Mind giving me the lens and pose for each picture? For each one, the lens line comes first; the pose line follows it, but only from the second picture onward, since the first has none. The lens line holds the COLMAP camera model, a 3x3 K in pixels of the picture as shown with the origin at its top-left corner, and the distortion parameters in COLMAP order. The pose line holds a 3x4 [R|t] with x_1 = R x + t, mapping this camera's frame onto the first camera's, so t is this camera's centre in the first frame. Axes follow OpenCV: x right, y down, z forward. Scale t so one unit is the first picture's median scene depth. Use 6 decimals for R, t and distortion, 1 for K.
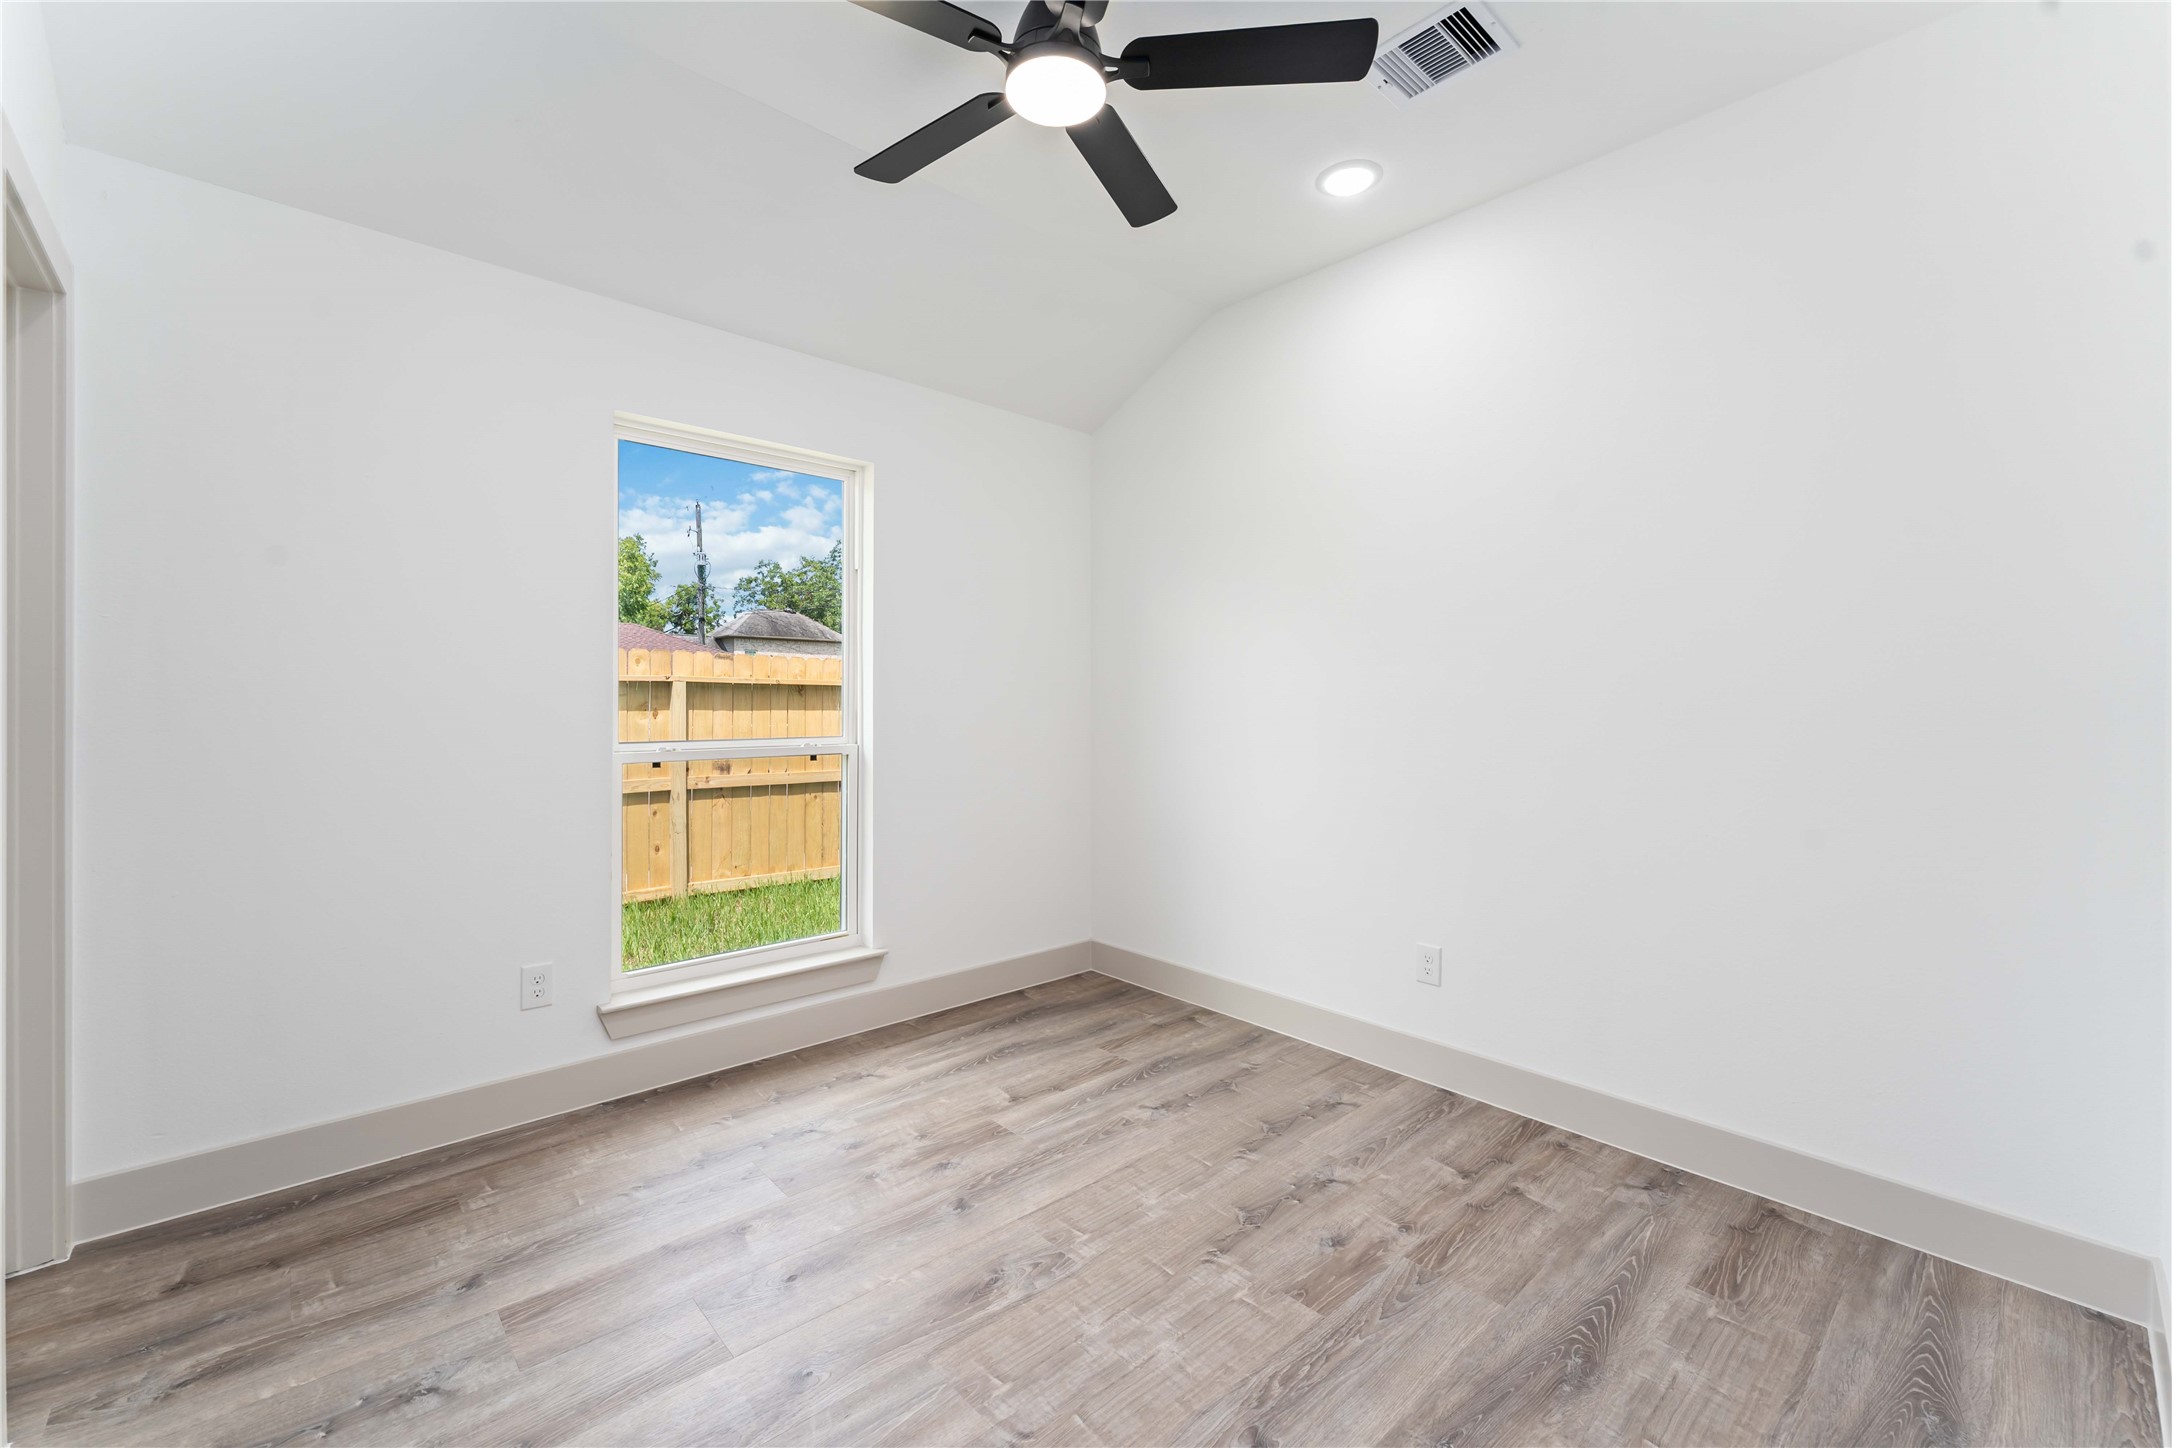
lens RADIAL K [[895.3, 0, 1084.4], [0, 895.3, 687.2], [0, 0, 1]] dist [0.001766, 0.000041]
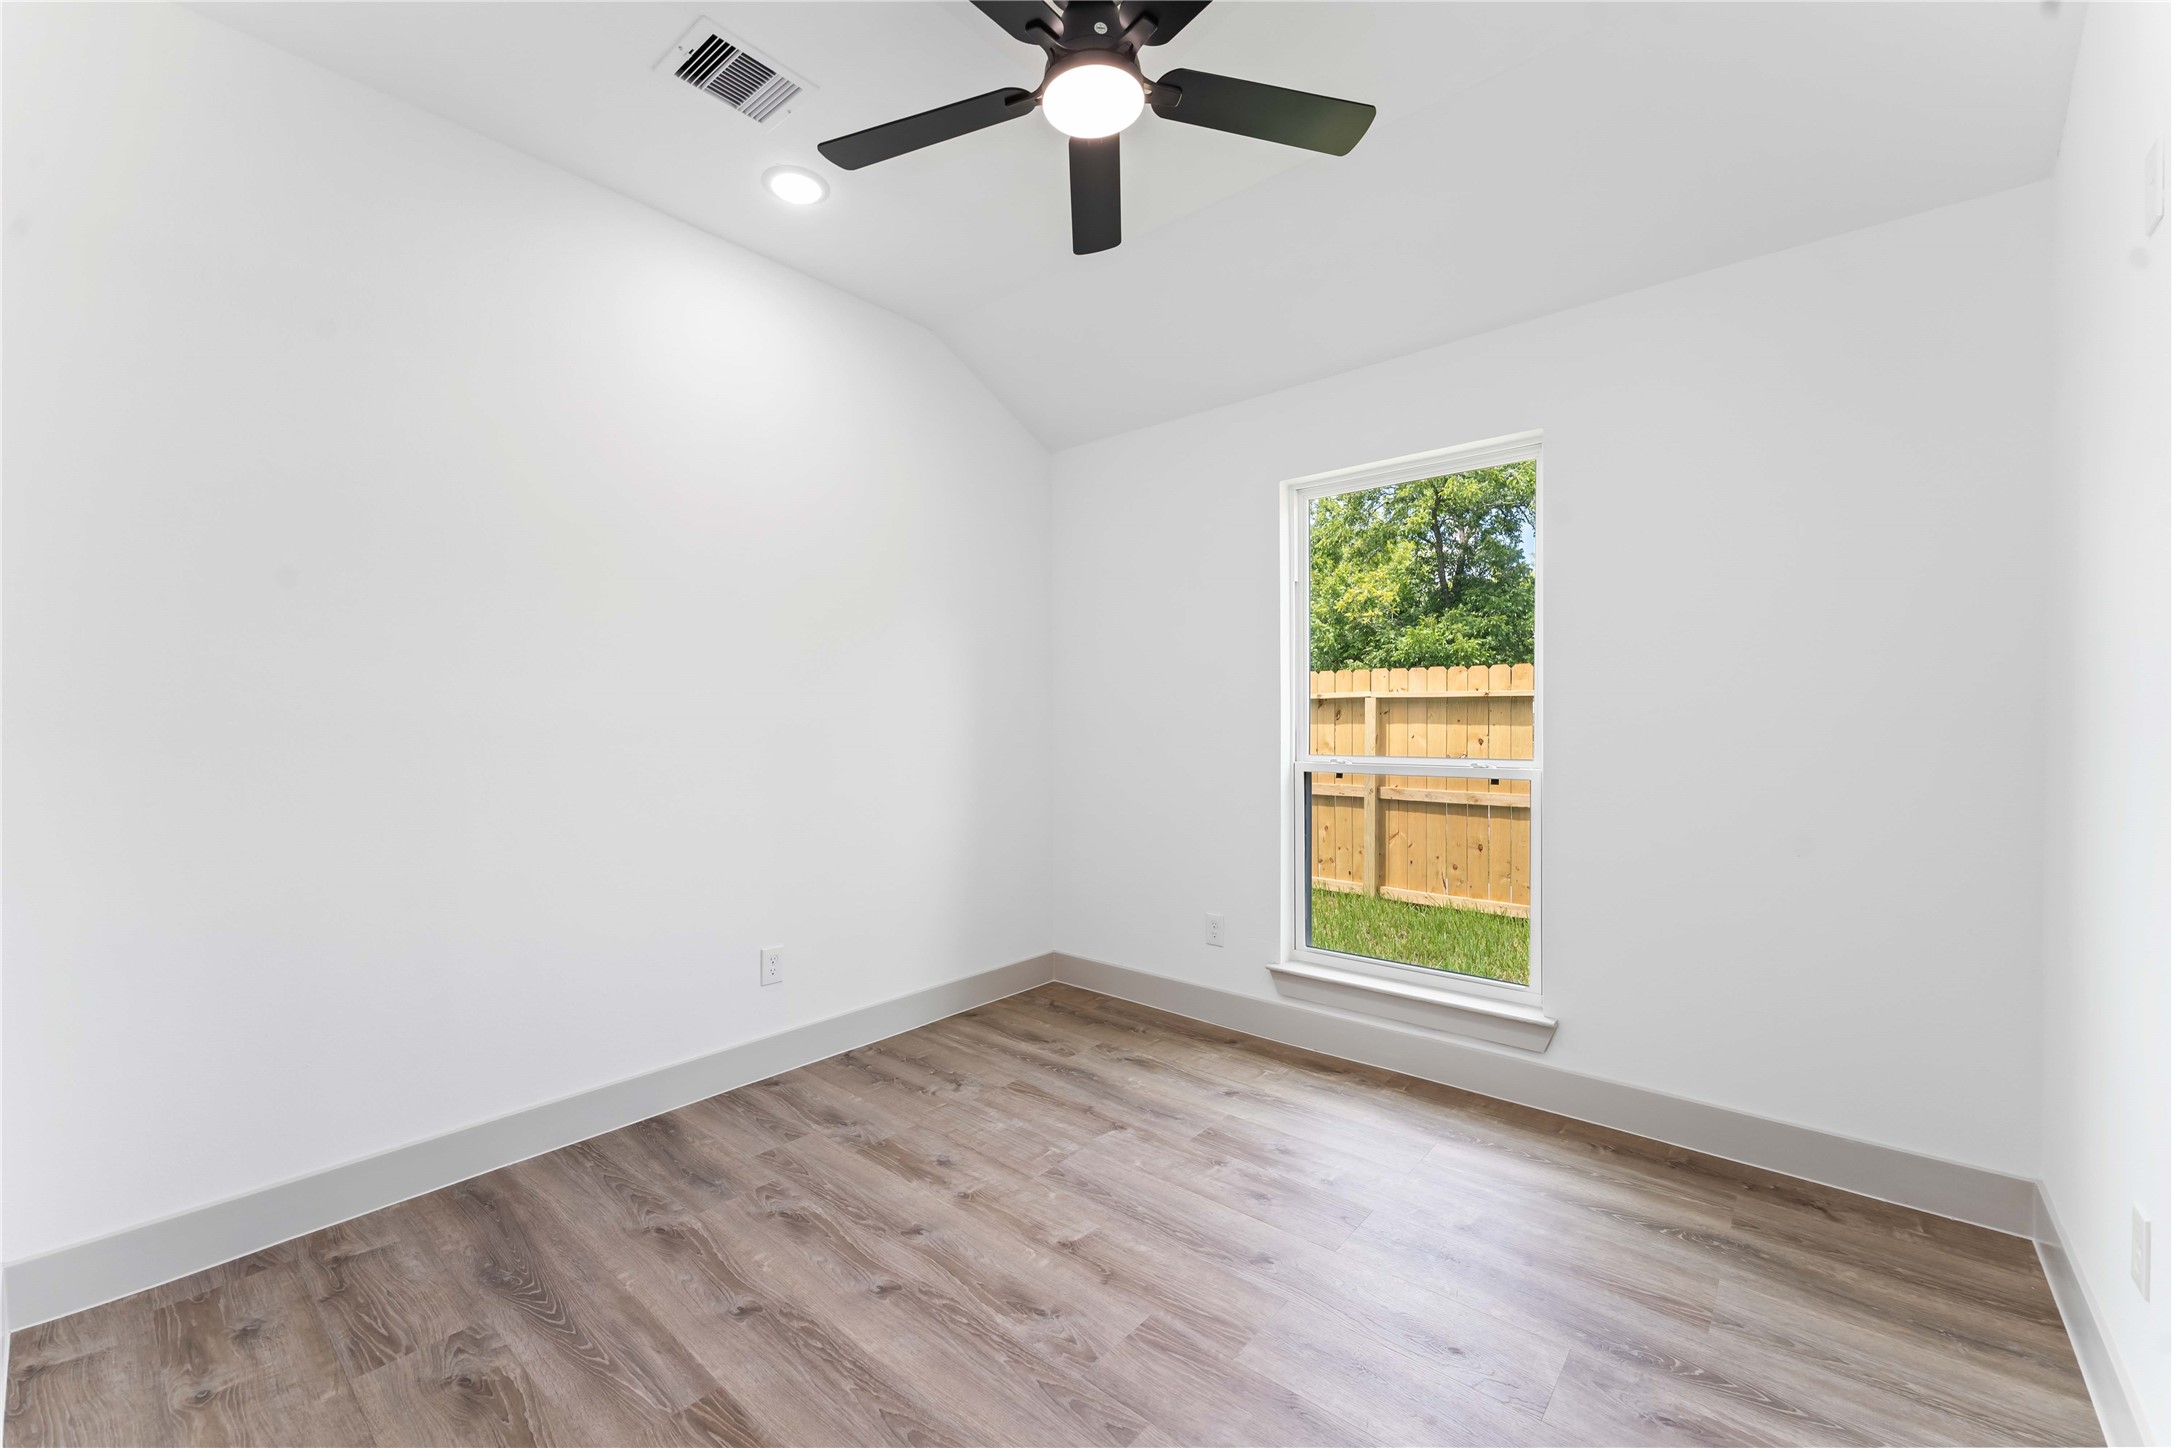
lens RADIAL K [[904.1, 0, 1078.8], [0, 904.1, 740.3], [0, 0, 1]] dist [0.000169, -0.000103]
pose [[0.123701, 0.023548, -0.992040, 0.947094], [0.013961, 0.999578, 0.025467, 0.020929], [0.992221, -0.017000, 0.123320, 0.849967]]
